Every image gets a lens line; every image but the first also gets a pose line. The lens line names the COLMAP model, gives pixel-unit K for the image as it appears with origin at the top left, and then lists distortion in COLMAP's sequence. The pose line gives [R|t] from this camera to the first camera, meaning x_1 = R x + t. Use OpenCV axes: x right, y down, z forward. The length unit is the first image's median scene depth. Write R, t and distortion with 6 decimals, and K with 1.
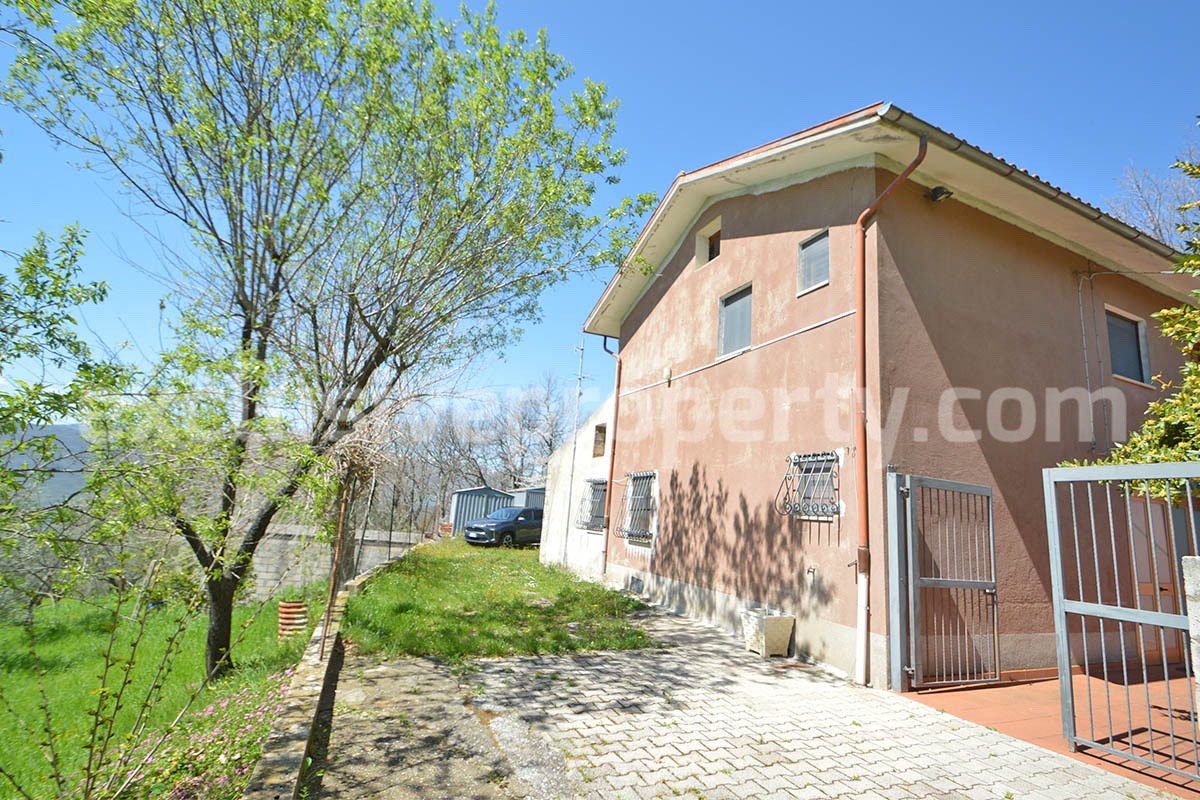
lens RADIAL K [[558.5, 0, 596.5], [0, 558.5, 402.7], [0, 0, 1]] dist [0.013116, -0.017938]
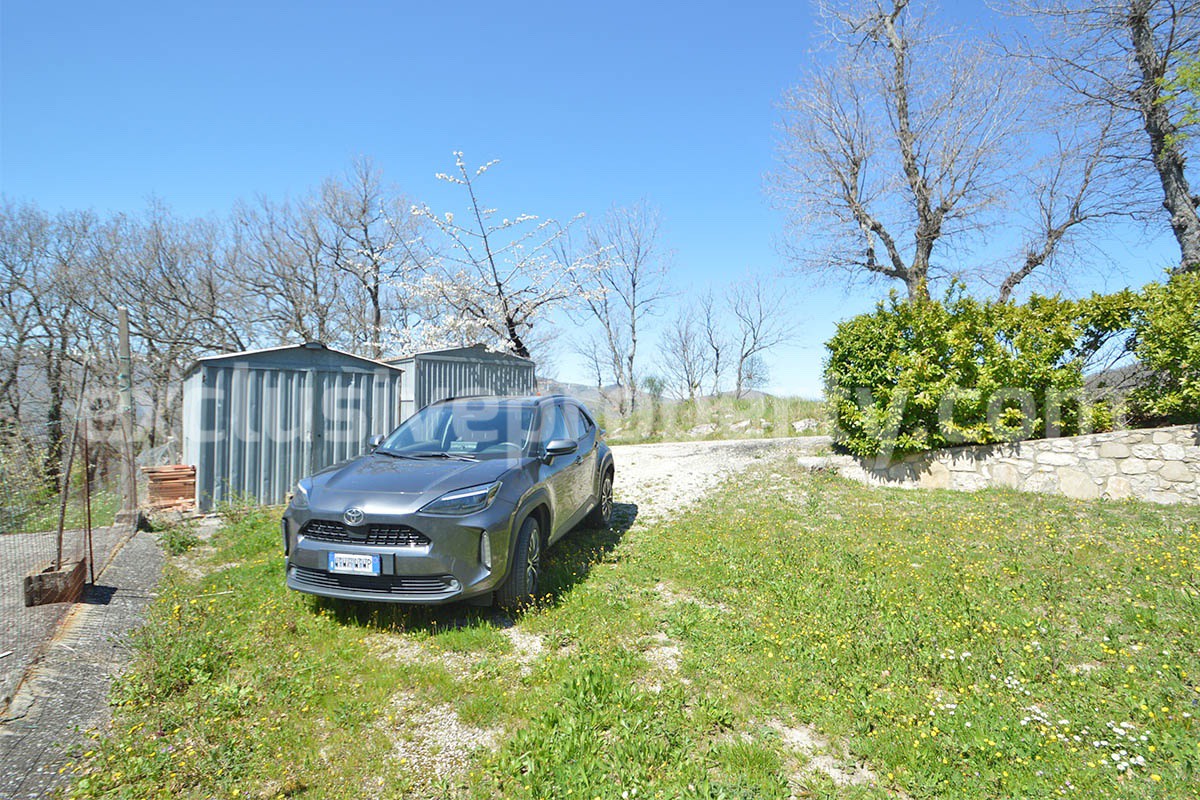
lens RADIAL K [[563.5, 0, 597.6], [0, 563.5, 400.6], [0, 0, 1]] dist [0.011674, -0.017887]
pose [[0.924474, -0.063325, 0.375950, -0.672496], [-0.010465, 0.981523, 0.191060, 0.477042], [-0.381102, -0.180564, 0.906729, 2.578562]]
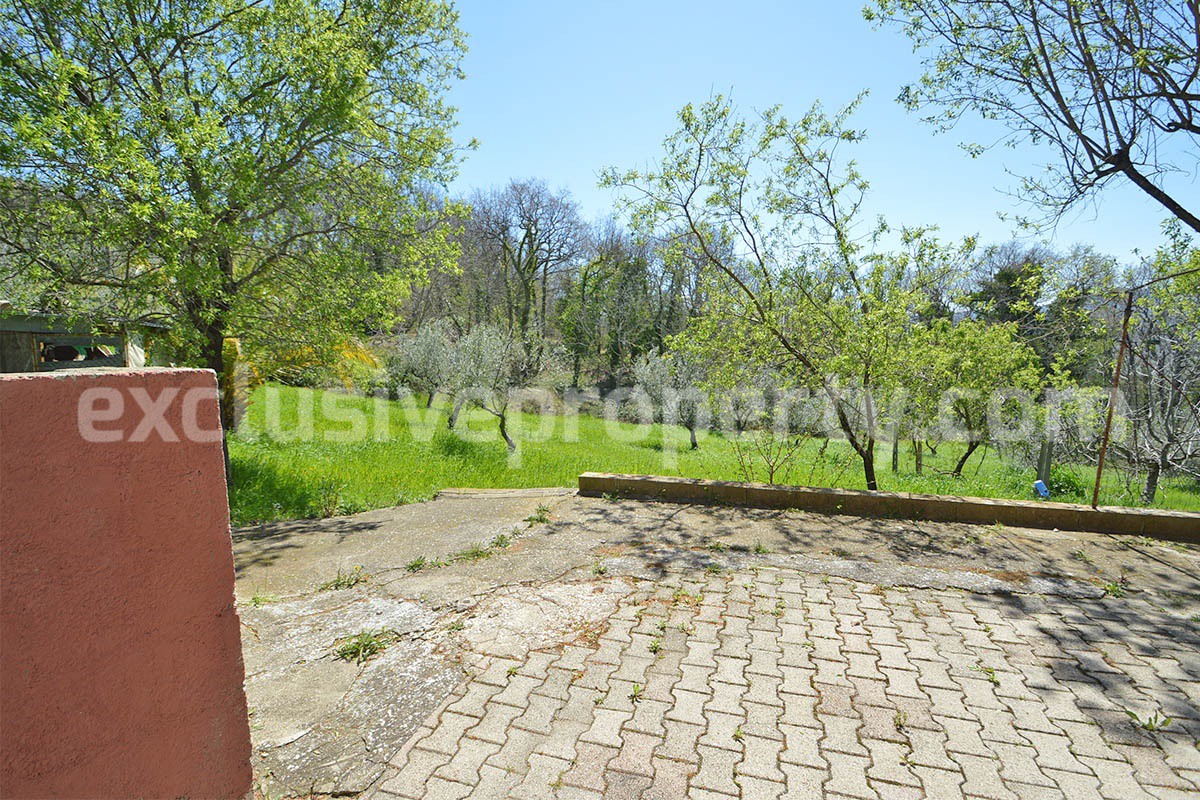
lens RADIAL K [[563.1, 0, 599.6], [0, 563.1, 405.2], [0, 0, 1]] dist [0.002523, -0.009810]
pose [[-0.655240, 0.027847, -0.754907, 0.543522], [0.123112, 0.989897, -0.070343, 0.172875], [0.745322, -0.139029, -0.652048, 0.708320]]
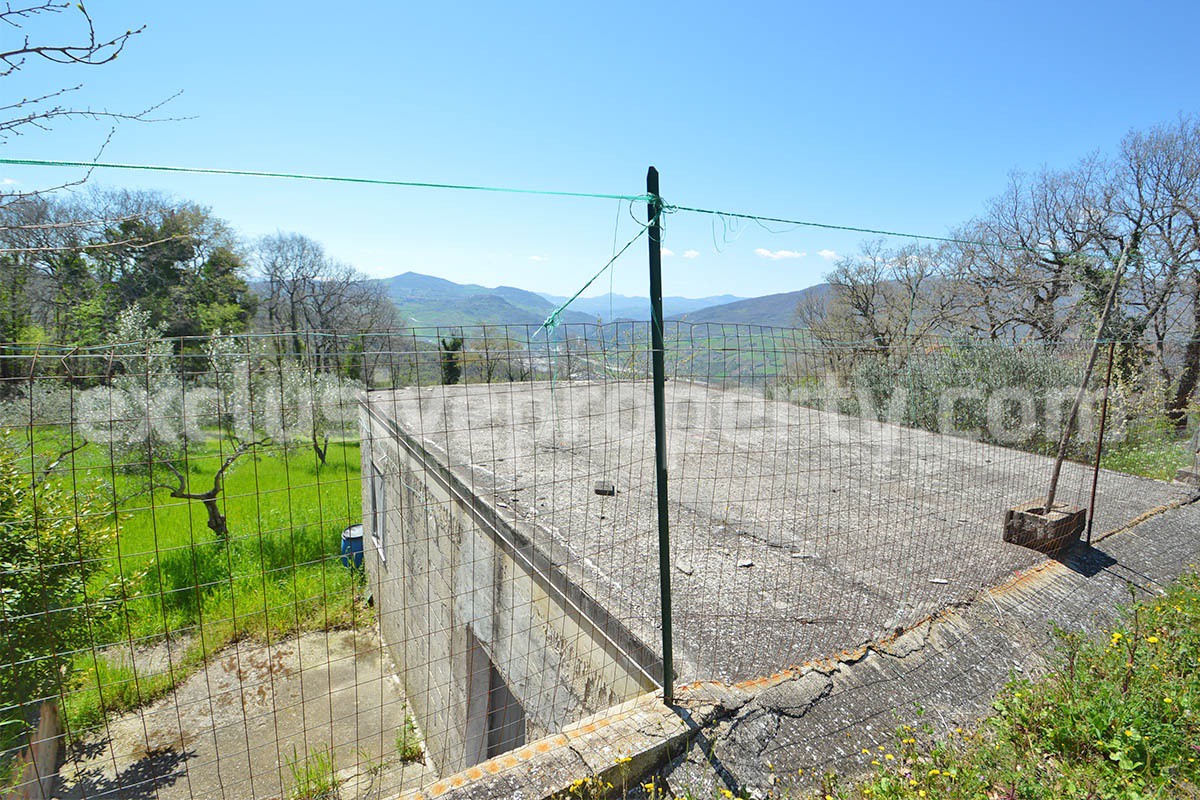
lens RADIAL K [[564.4, 0, 604.7], [0, 564.4, 401.0], [0, 0, 1]] dist [-0.001520, -0.008977]
pose [[0.349502, 0.093280, -0.932281, -0.657131], [0.161394, 0.974164, 0.157975, 0.520920], [0.922930, -0.205677, 0.325417, 2.772730]]
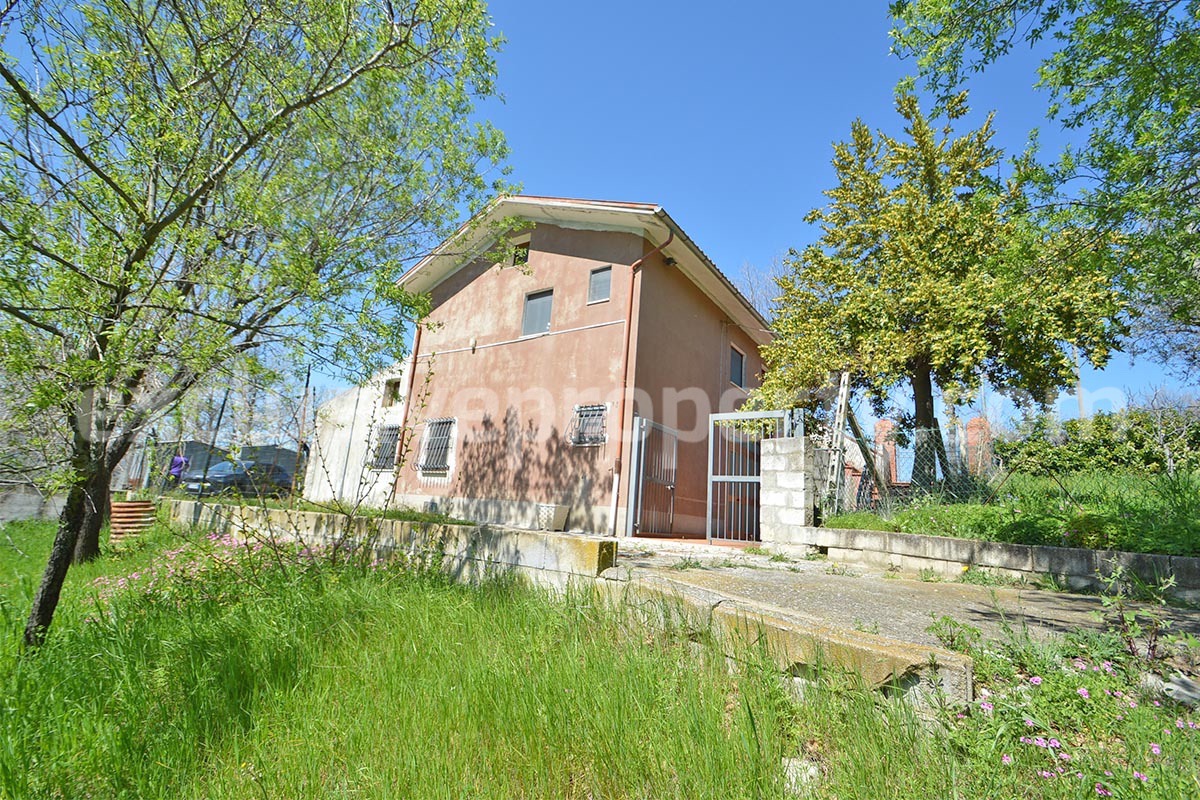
lens RADIAL K [[537.2, 0, 601.1], [0, 537.2, 407.4], [0, 0, 1]] dist [0.006242, -0.010911]
pose [[0.847758, 0.095278, 0.521755, -0.389478], [-0.111993, 0.993709, 0.000506, 0.093781], [-0.518424, -0.058862, 0.853096, -0.322720]]
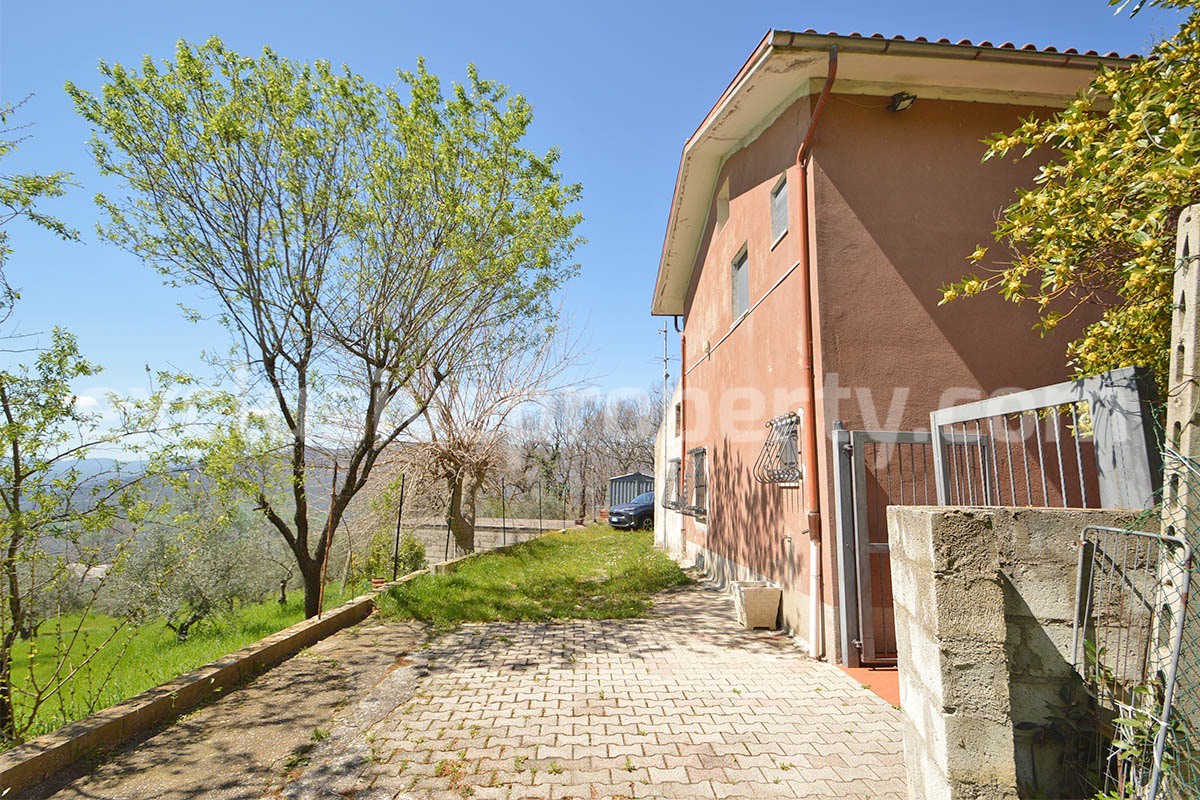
lens RADIAL K [[563.5, 0, 597.6], [0, 563.5, 400.6], [0, 0, 1]] dist [0.011674, -0.017887]
pose [[0.932995, -0.115987, -0.340686, 0.427058], [0.124329, 0.992237, 0.002676, 0.023622], [0.337731, -0.044854, 0.940173, 0.007305]]
